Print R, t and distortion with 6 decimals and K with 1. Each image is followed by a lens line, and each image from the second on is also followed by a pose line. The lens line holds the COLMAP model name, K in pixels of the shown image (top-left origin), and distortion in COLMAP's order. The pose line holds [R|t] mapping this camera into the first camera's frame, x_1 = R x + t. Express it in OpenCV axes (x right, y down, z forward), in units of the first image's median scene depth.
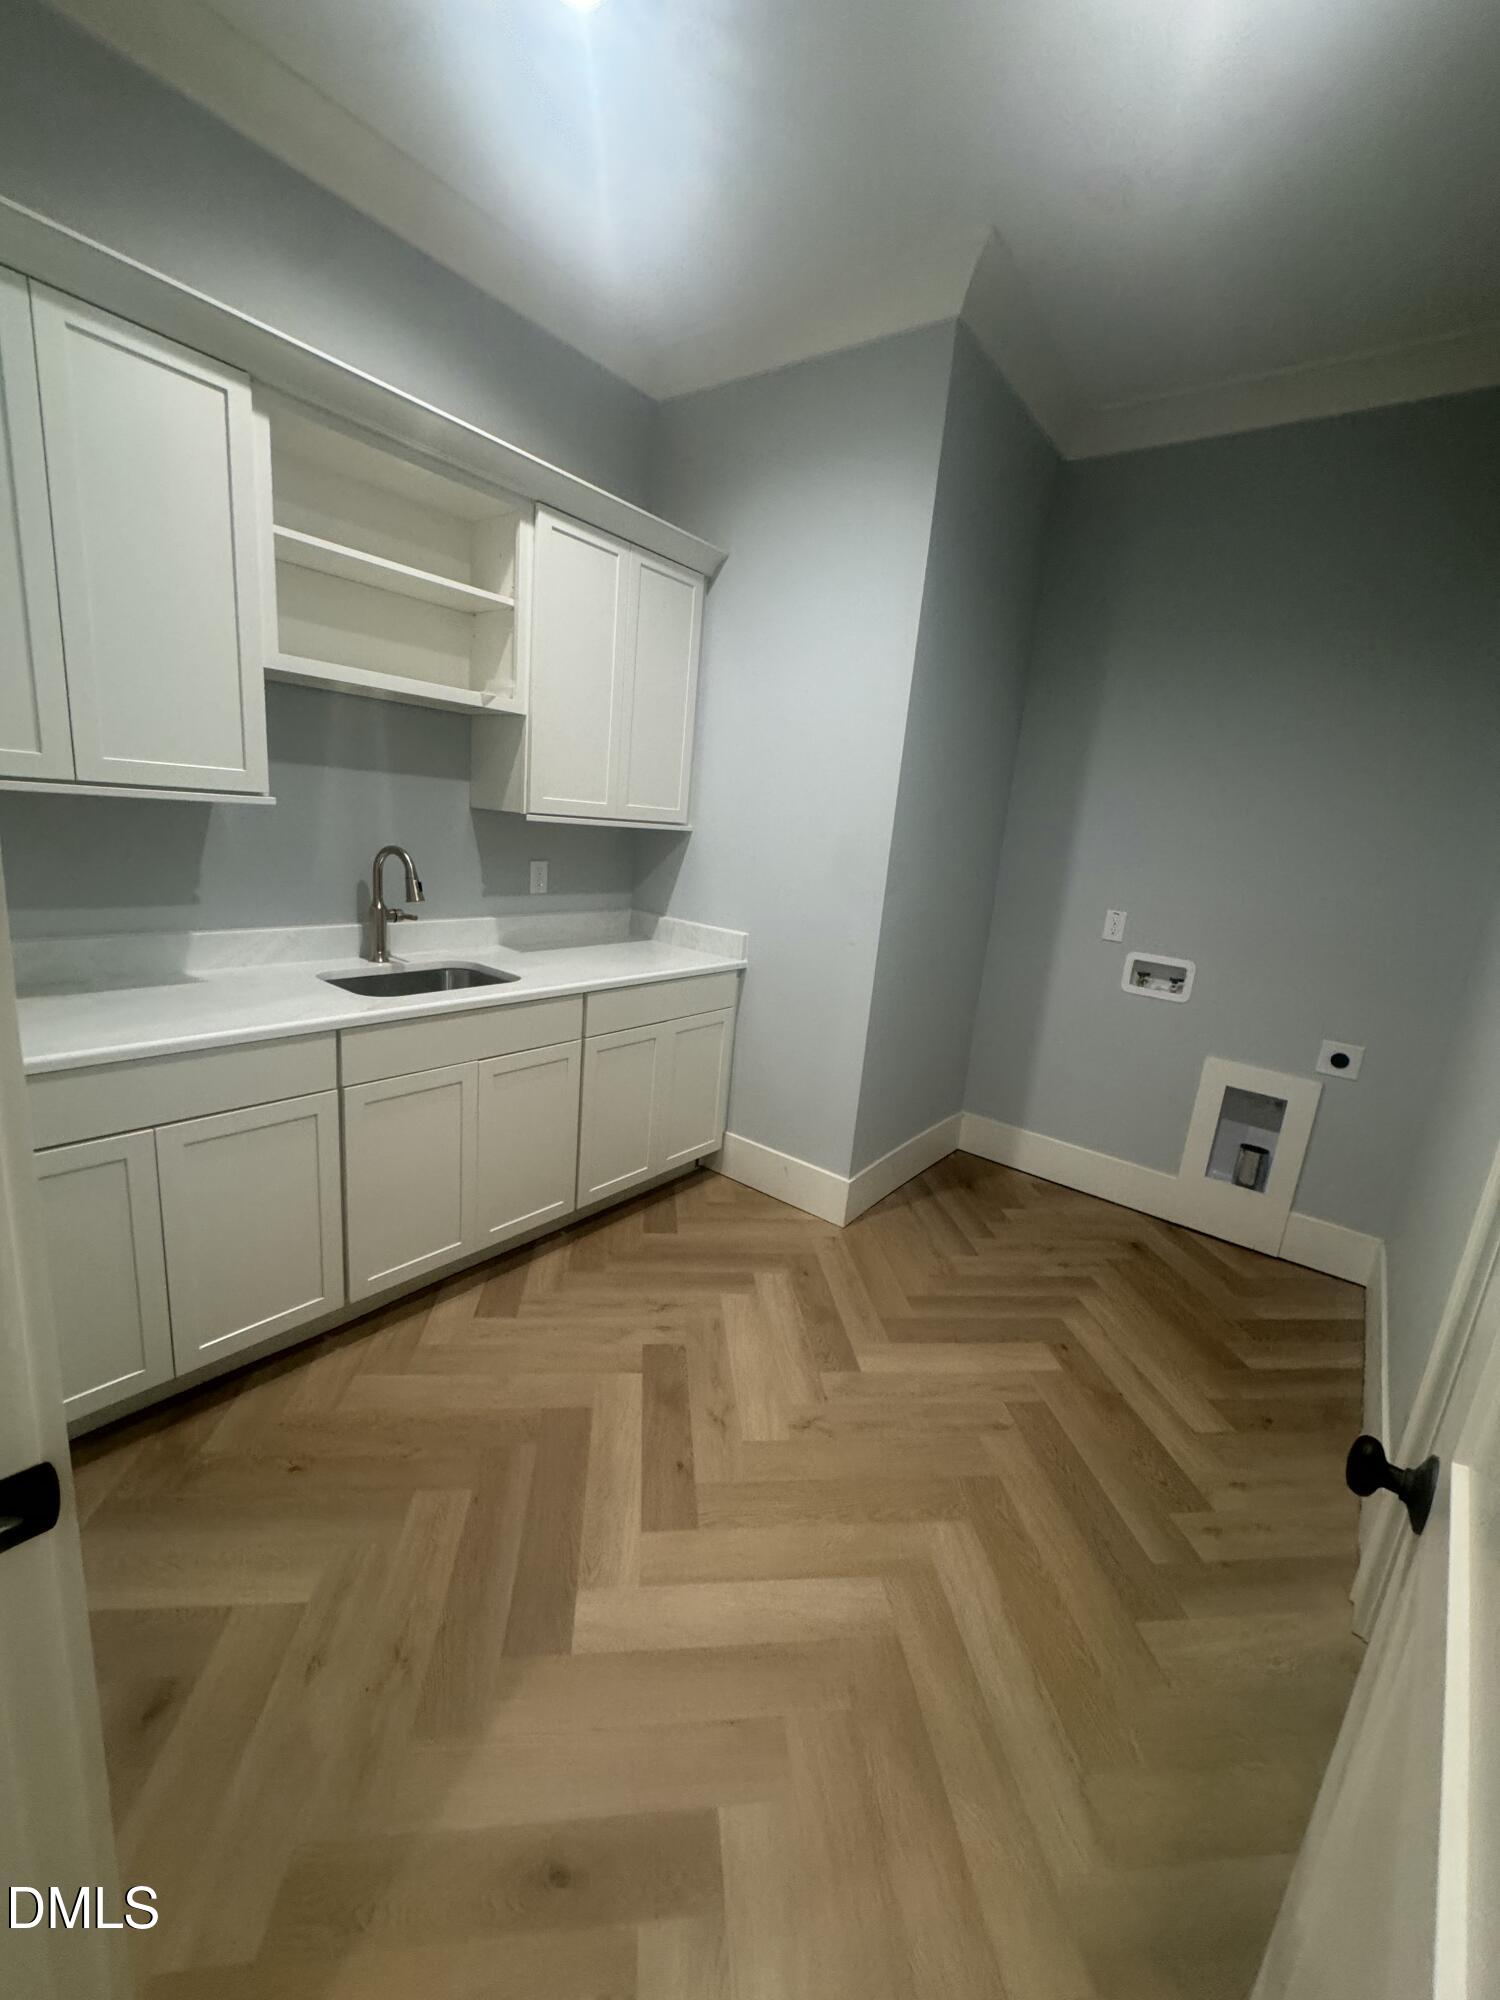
lens RADIAL K [[799.9, 0, 751.8], [0, 799.9, 998.3], [0, 0, 1]] dist [-0.006192, 0.002223]
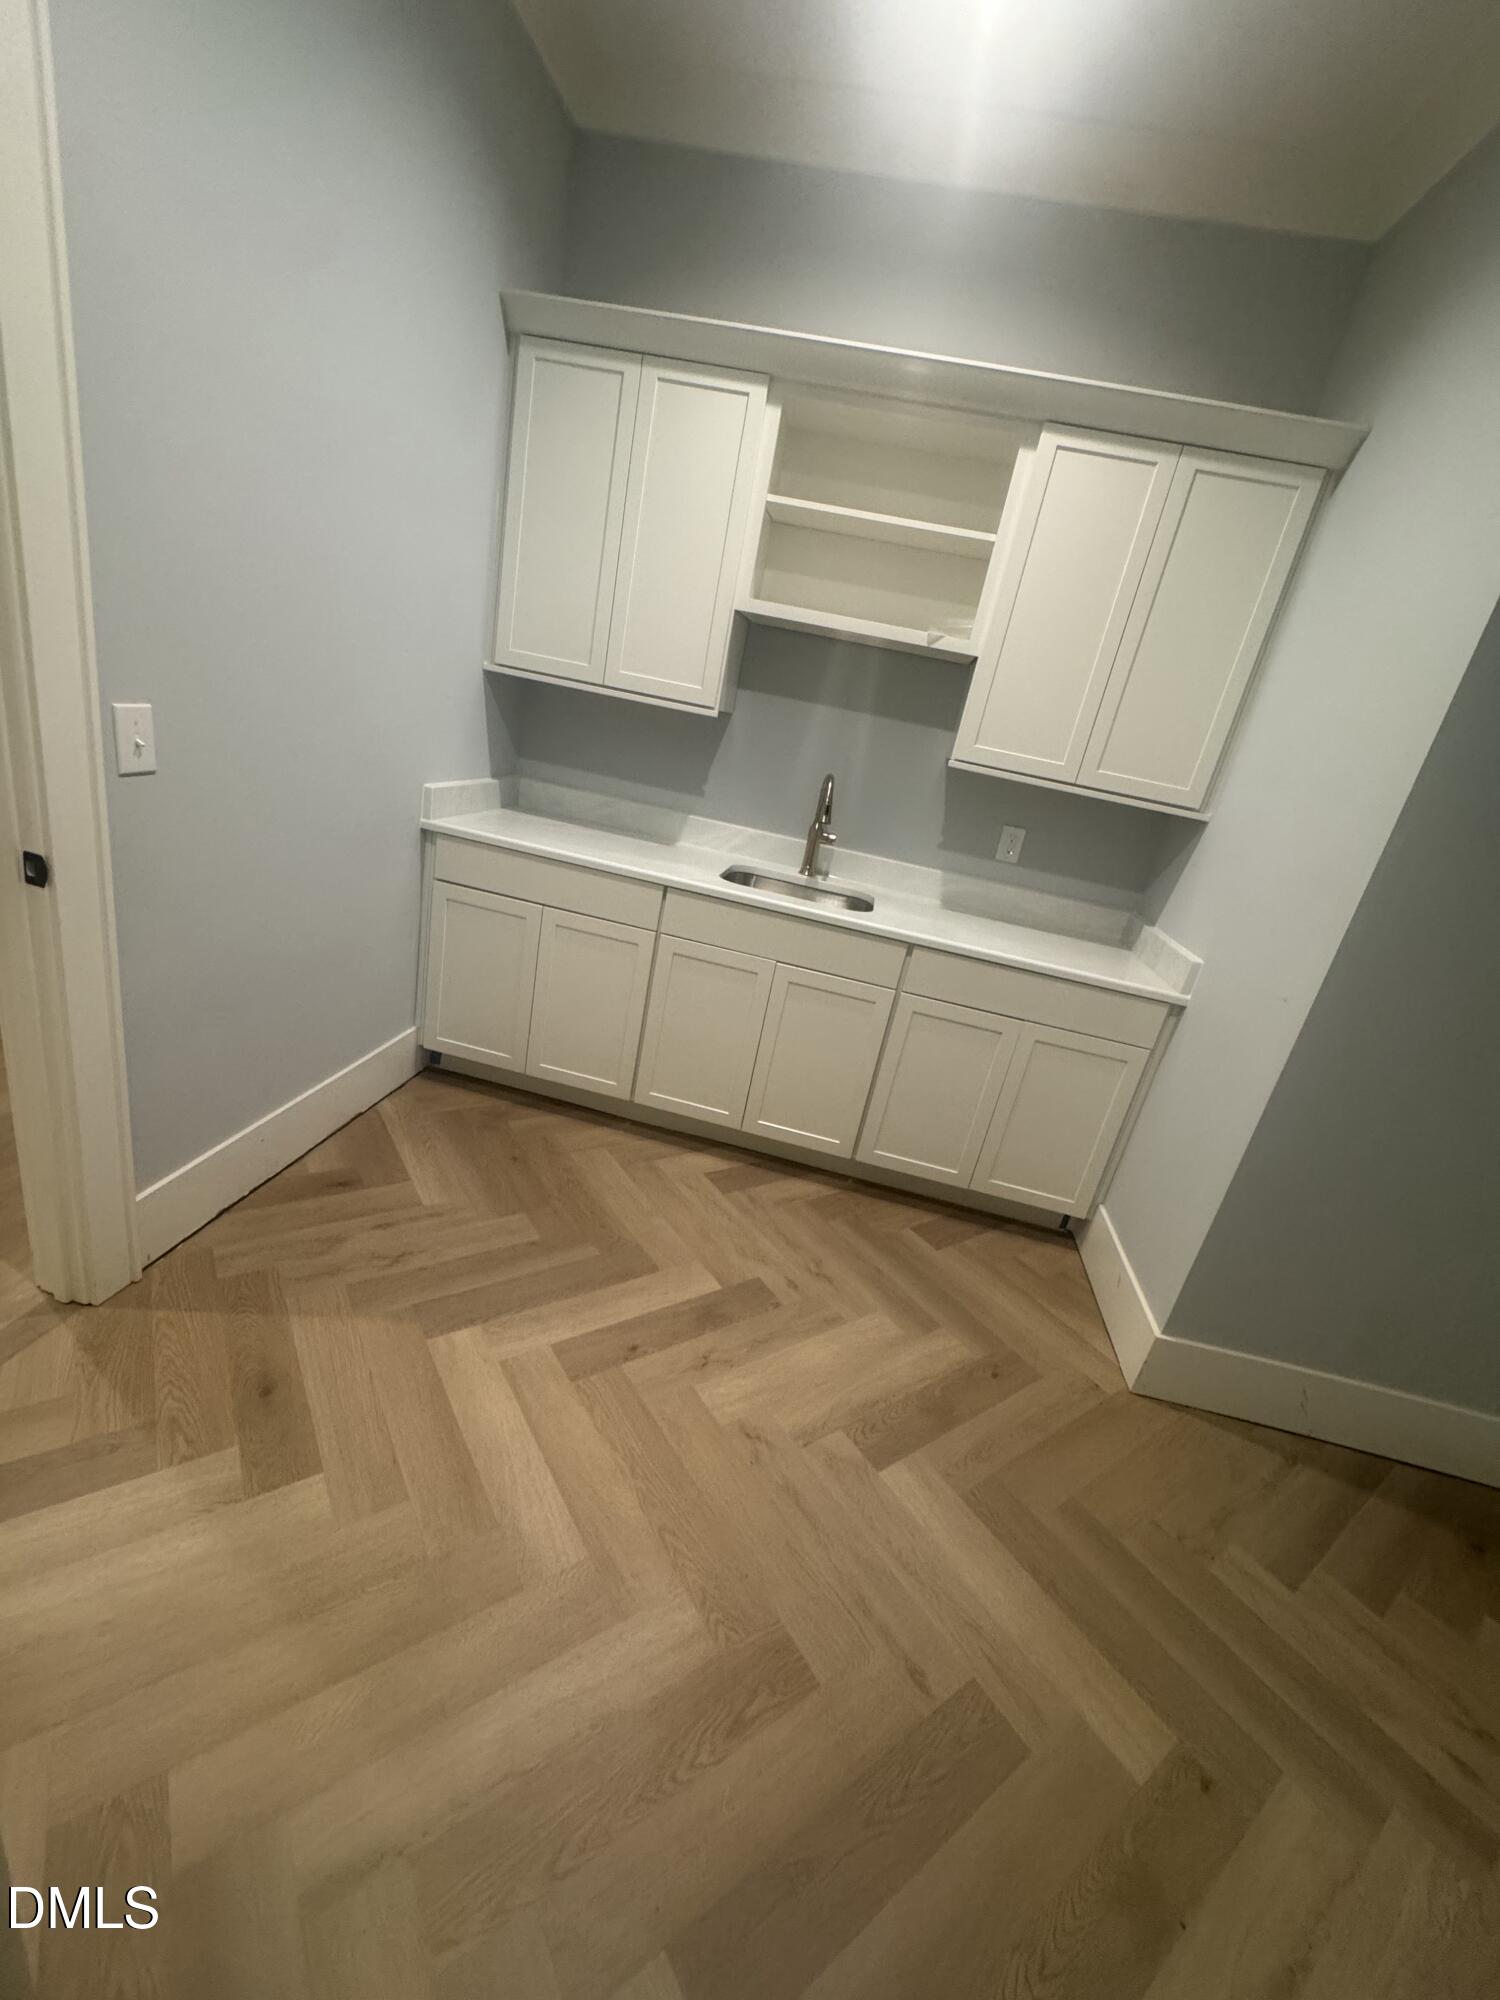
lens RADIAL K [[799.9, 0, 751.8], [0, 799.9, 998.3], [0, 0, 1]] dist [-0.006192, 0.002223]
pose [[0.479207, 0.299158, -0.825146, 0.551772], [-0.339715, 0.930065, 0.139906, -0.016697], [0.809293, 0.213270, 0.547322, 0.379255]]
